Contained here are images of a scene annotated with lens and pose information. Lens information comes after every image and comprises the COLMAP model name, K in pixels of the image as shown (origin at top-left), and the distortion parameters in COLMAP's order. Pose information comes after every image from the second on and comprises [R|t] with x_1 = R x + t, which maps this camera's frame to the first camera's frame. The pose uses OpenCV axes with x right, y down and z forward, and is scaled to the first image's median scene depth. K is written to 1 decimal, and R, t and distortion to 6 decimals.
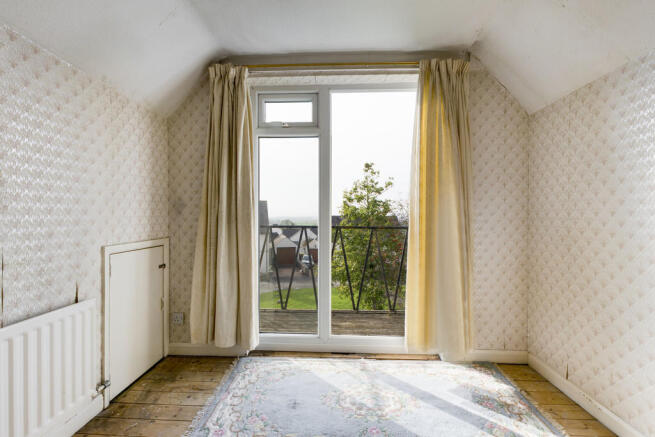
lens RADIAL K [[277.1, 0, 327.5], [0, 277.1, 218.5], [0, 0, 1]] dist [-0.020613, -0.000177]
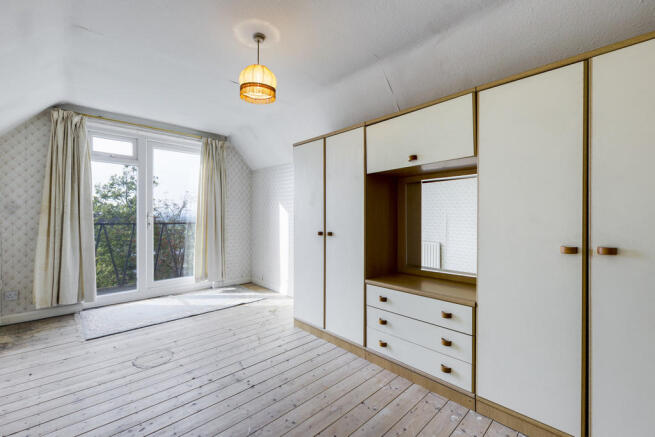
lens RADIAL K [[277.1, 0, 327.5], [0, 277.1, 218.5], [0, 0, 1]] dist [-0.020613, -0.000177]
pose [[0.688353, -0.003220, 0.725369, -0.468435], [-0.000127, 0.999990, 0.004559, 0.000178], [-0.725376, -0.003230, 0.688345, -0.989169]]
